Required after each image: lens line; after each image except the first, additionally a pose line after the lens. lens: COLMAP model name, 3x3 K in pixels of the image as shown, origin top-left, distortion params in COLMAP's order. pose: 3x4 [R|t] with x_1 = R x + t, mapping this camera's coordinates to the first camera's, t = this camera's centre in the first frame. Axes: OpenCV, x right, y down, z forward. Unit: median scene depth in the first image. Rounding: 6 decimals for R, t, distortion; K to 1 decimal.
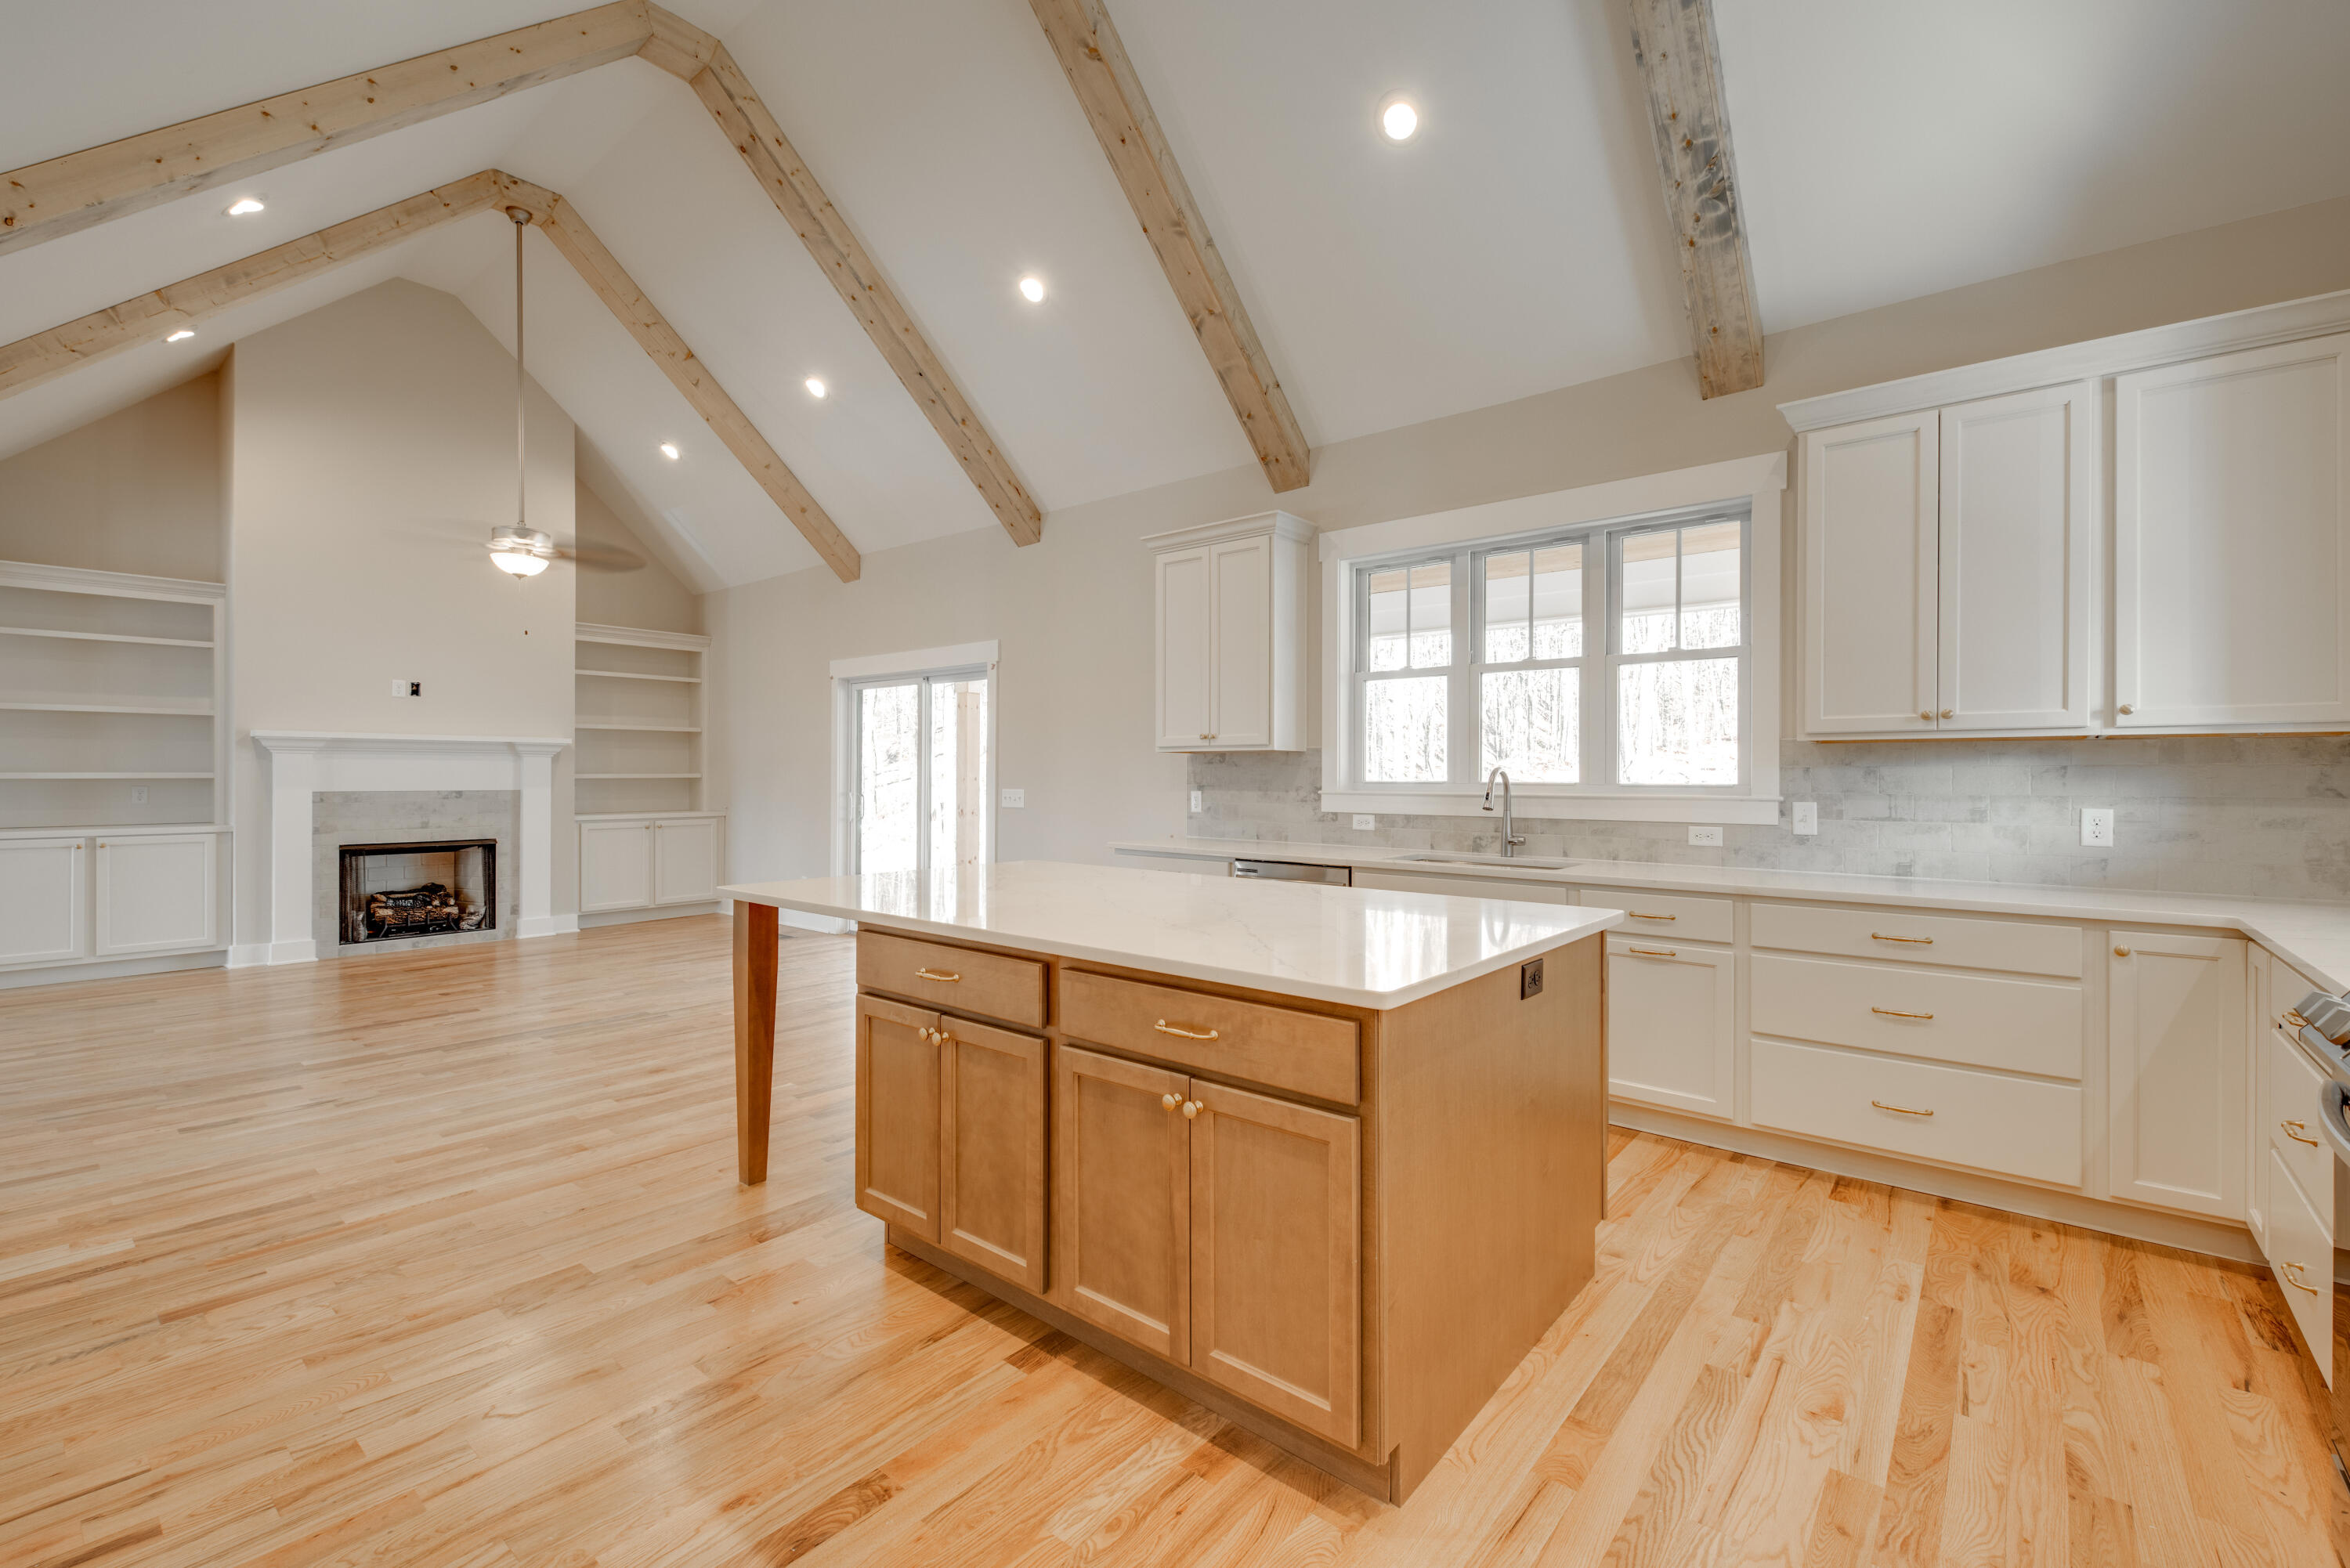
lens RADIAL K [[1012.3, 0, 1172.4], [0, 1012.3, 771.4], [0, 0, 1]] dist [0.006801, -0.000285]
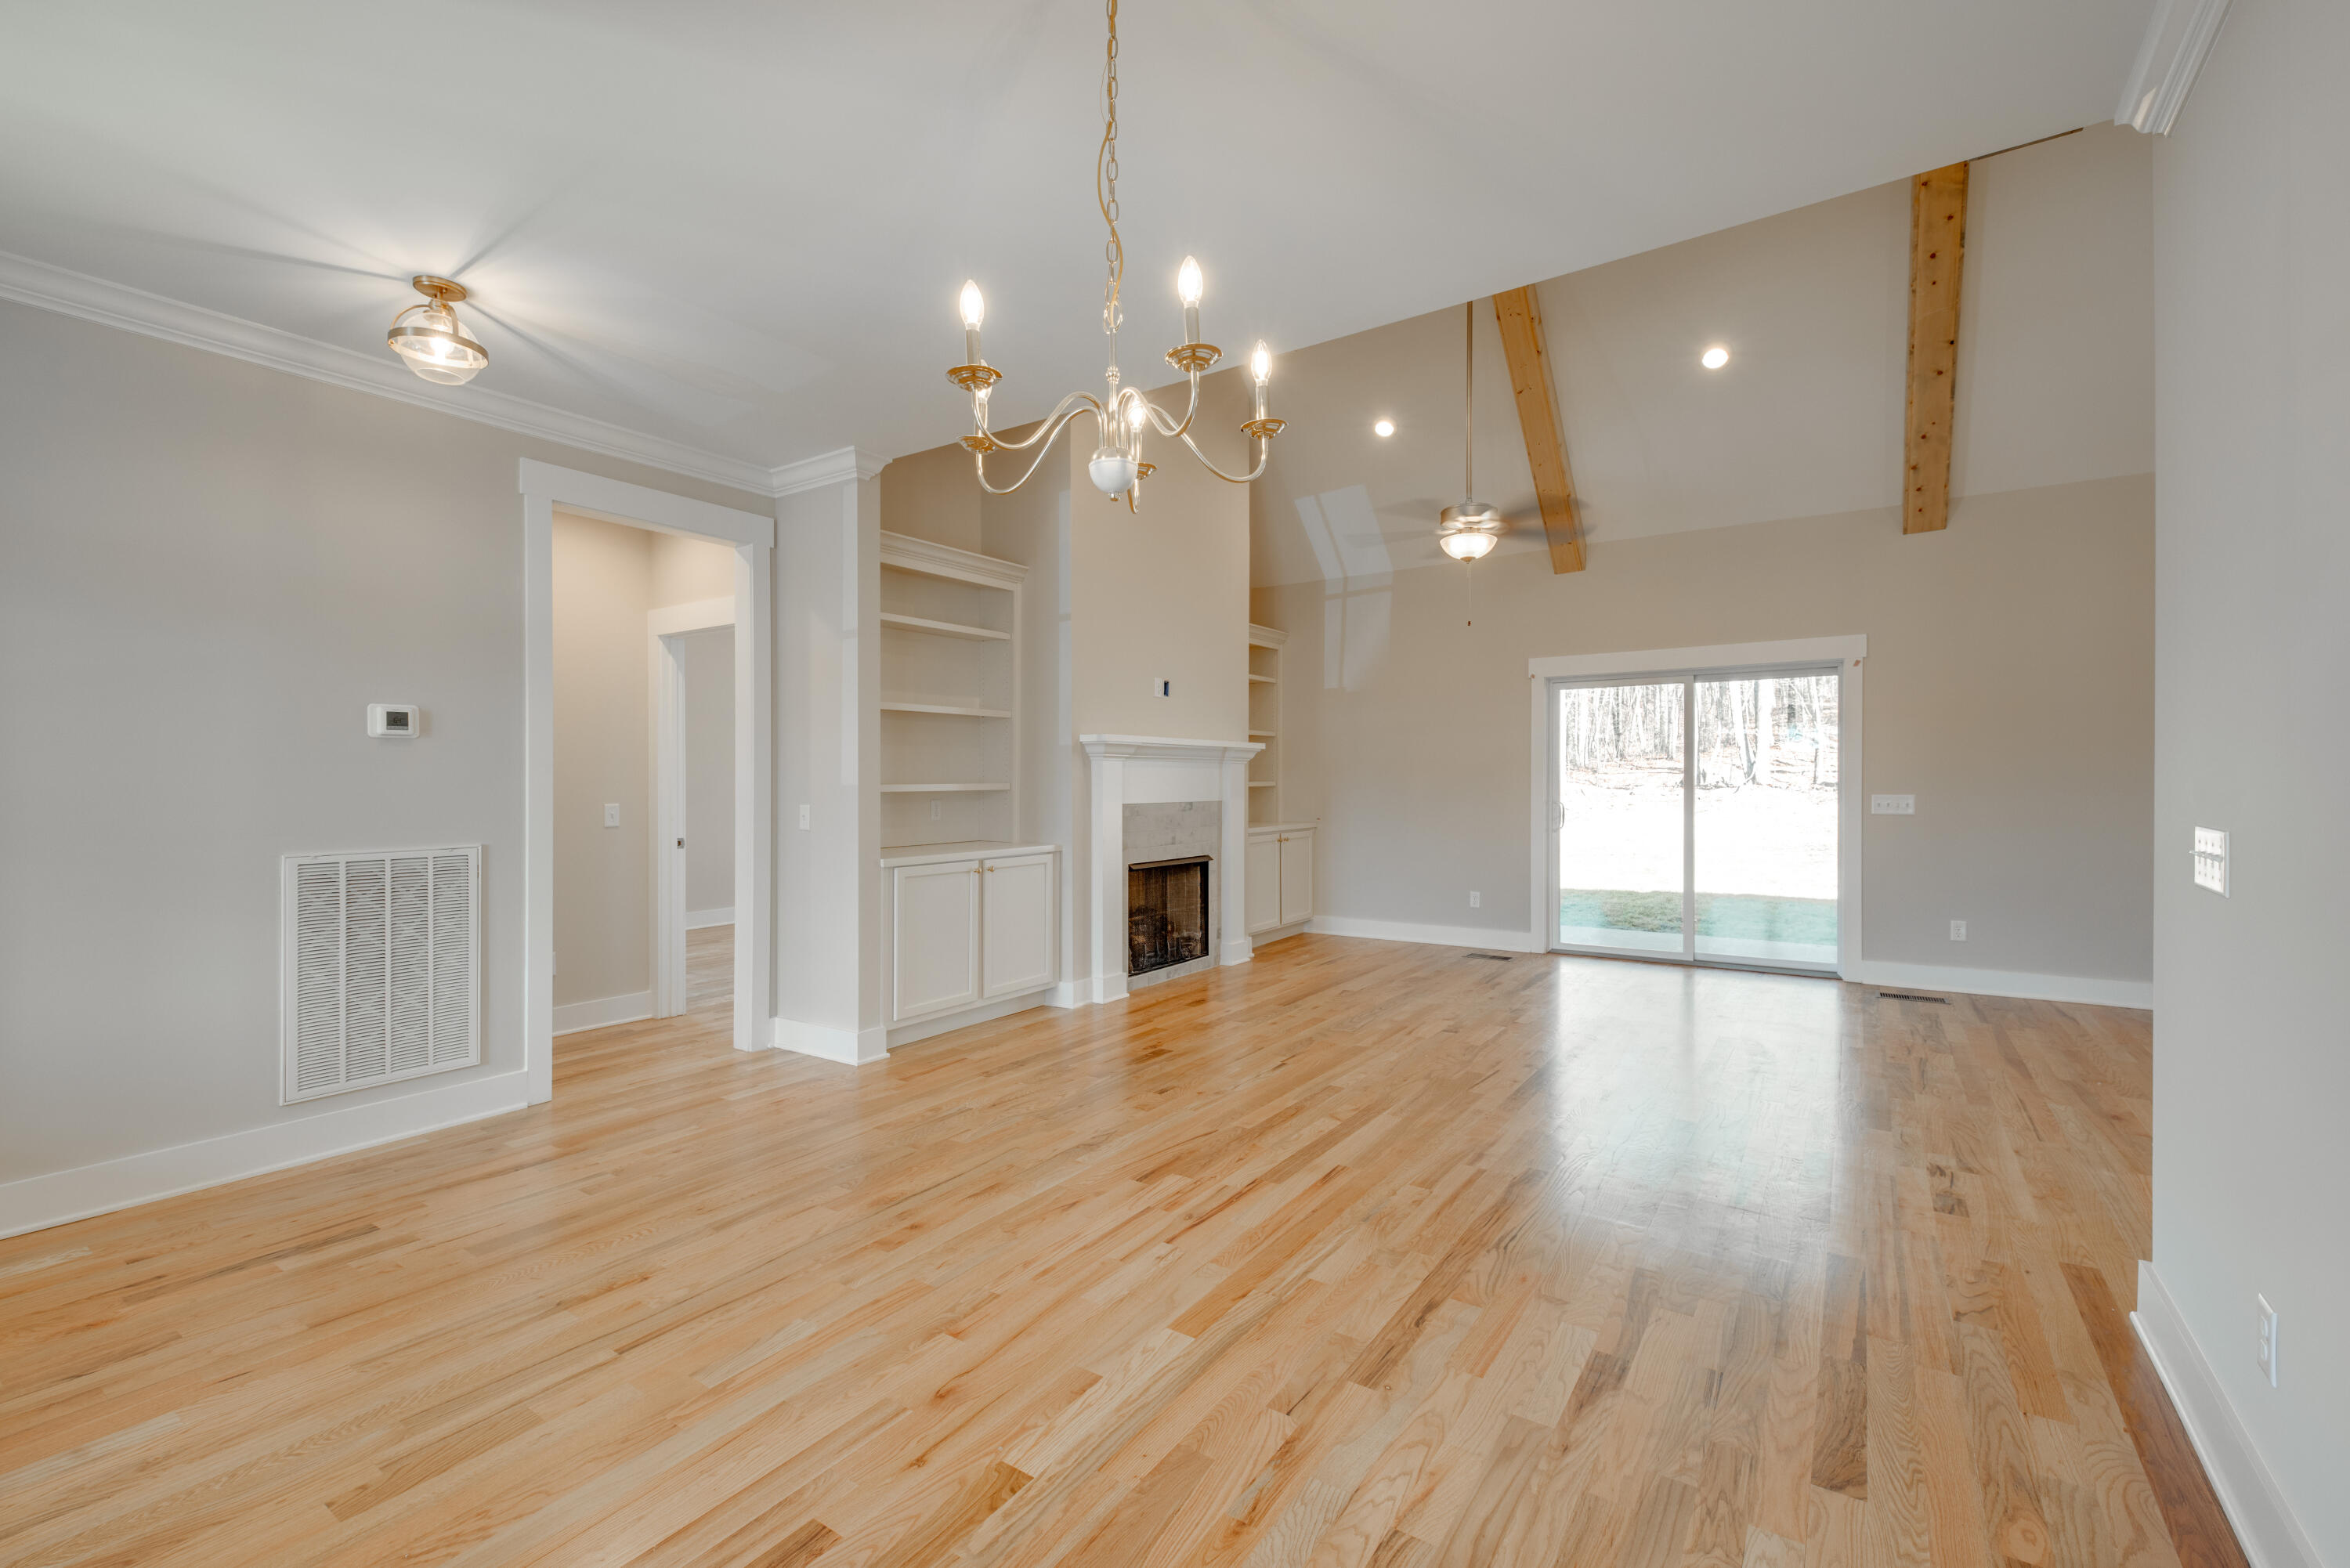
lens RADIAL K [[1012.3, 0, 1185.6], [0, 1012.3, 778.7], [0, 0, 1]] dist [0.006801, -0.000285]
pose [[0.995839, -0.007315, 0.090839, -0.817045], [0.007306, 0.999973, 0.000435, -0.002100], [-0.090839, 0.000231, 0.995866, 0.116346]]
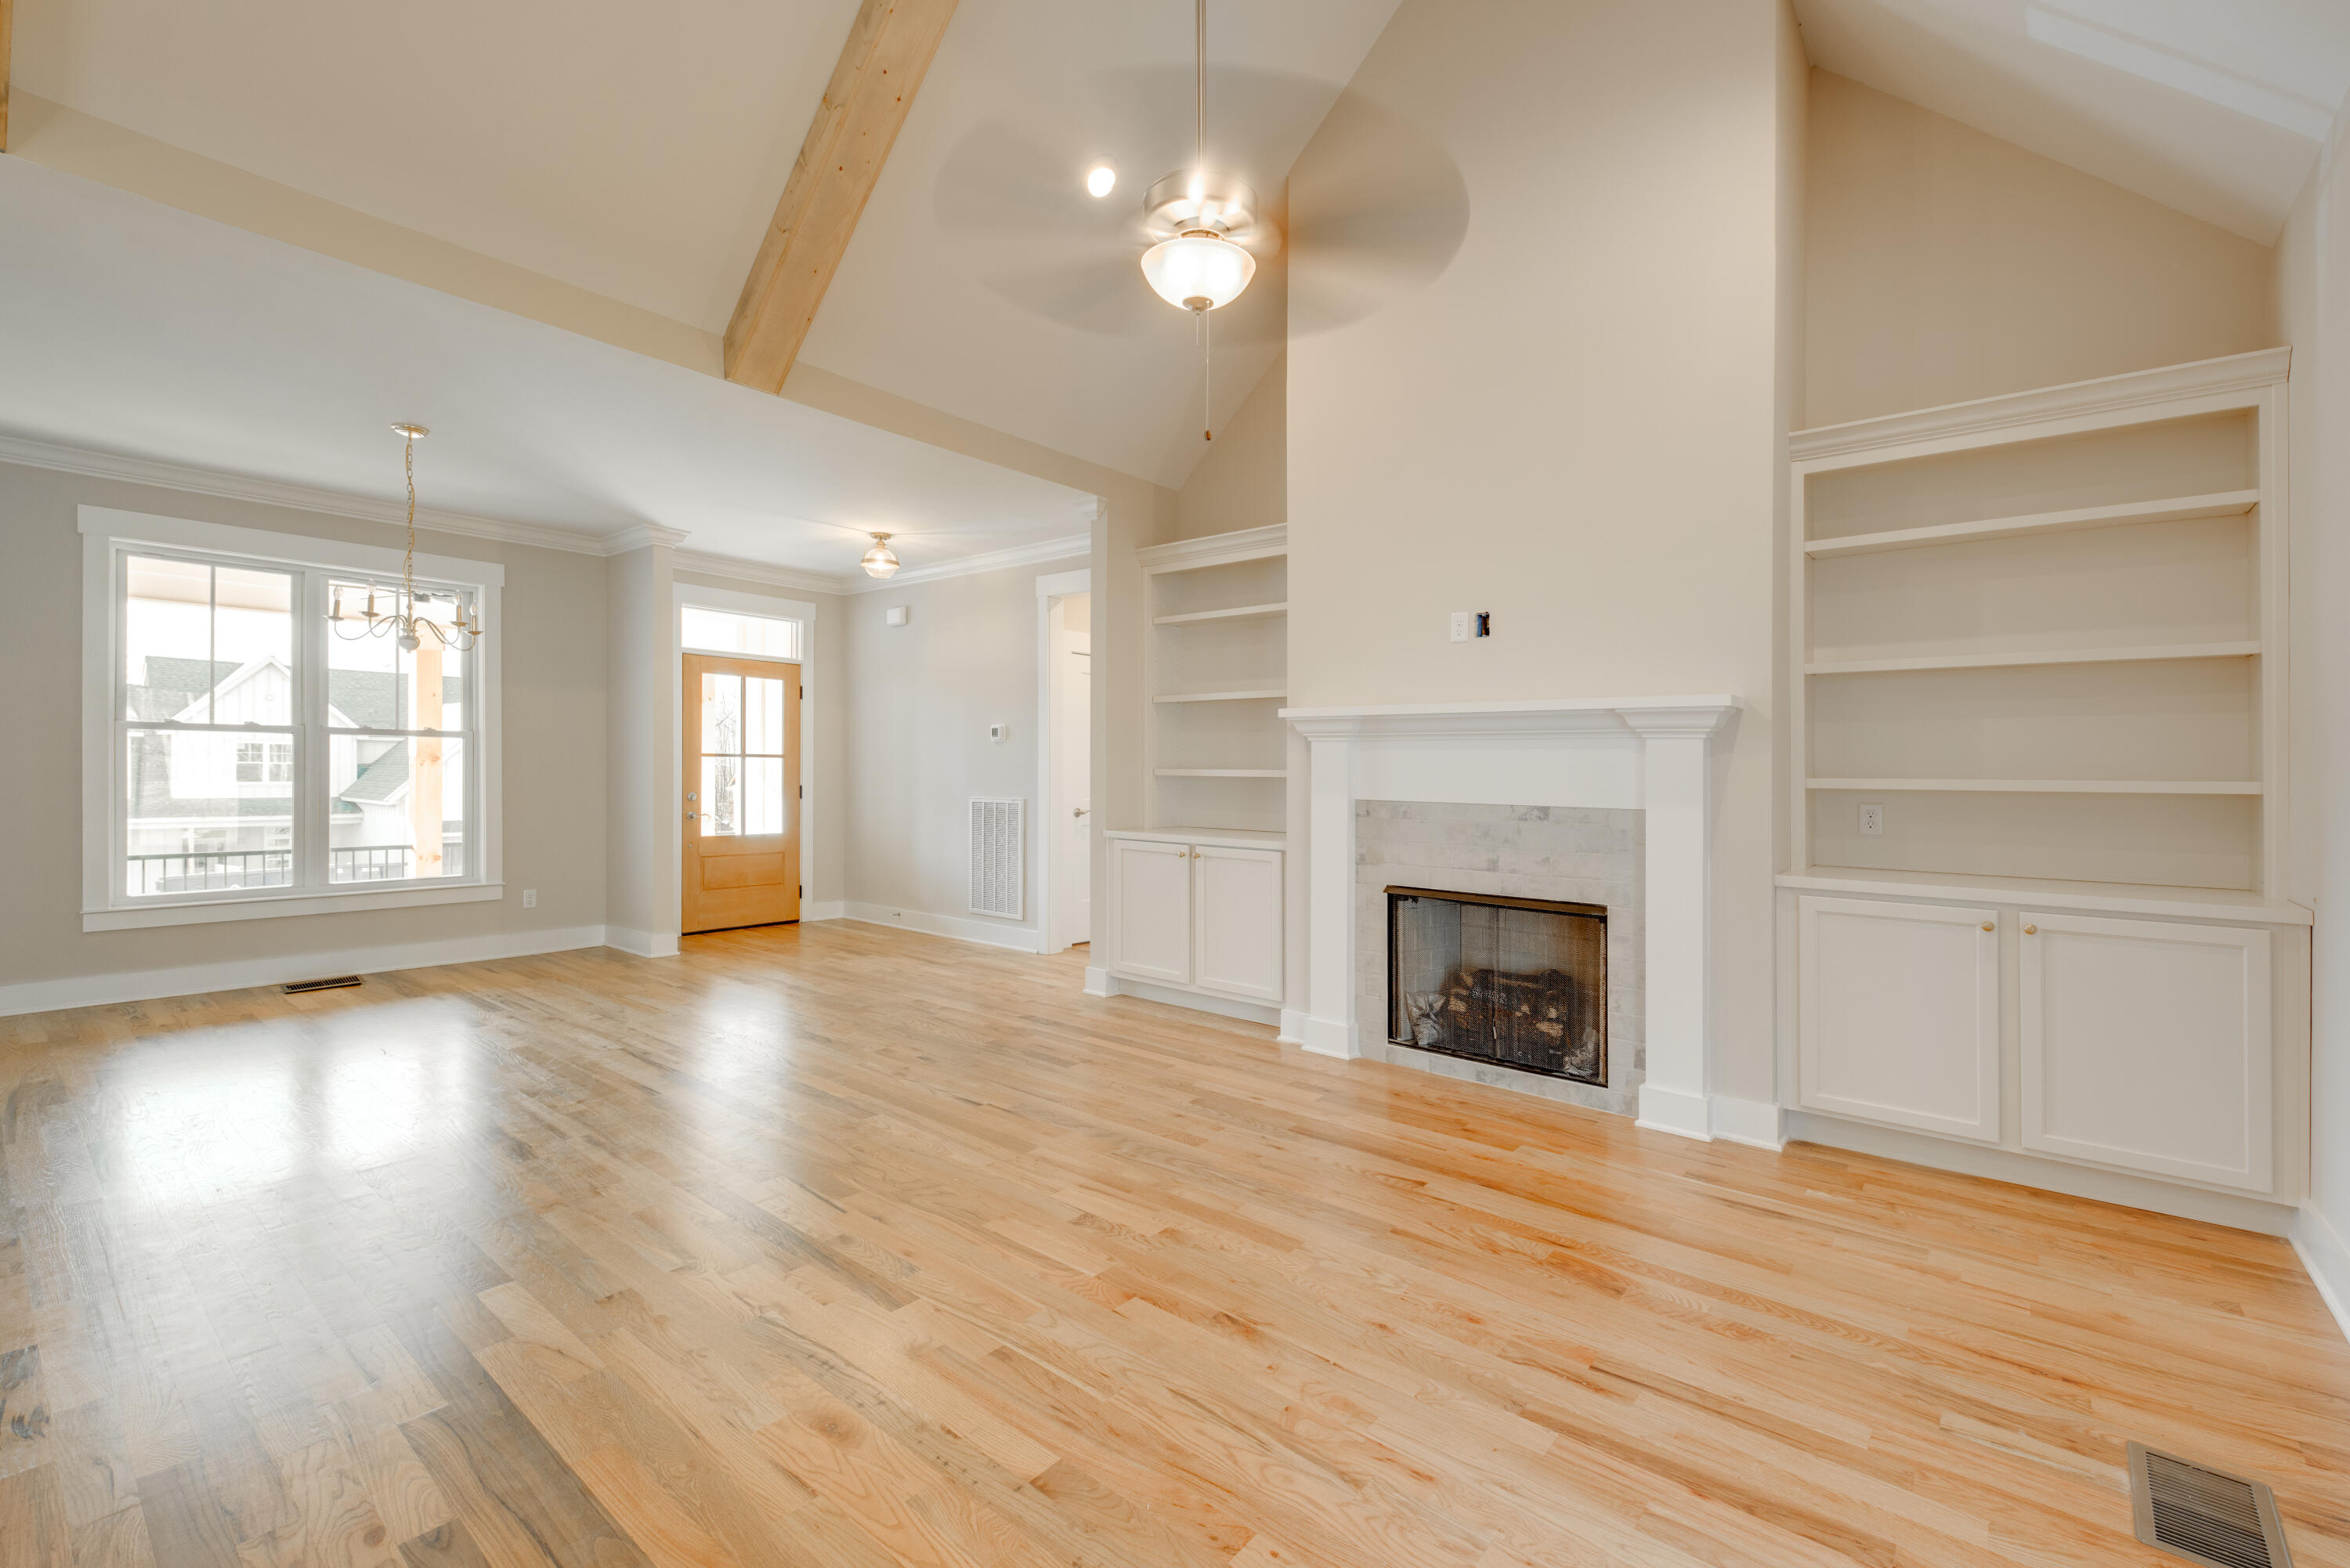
lens RADIAL K [[1012.3, 0, 1181.6], [0, 1012.3, 769.4], [0, 0, 1]] dist [0.006801, -0.000285]
pose [[-0.017593, -0.004333, -0.999836, -0.178547], [-0.011265, 0.999928, -0.004135, 0.004280], [0.999782, 0.011190, -0.017641, 0.850535]]
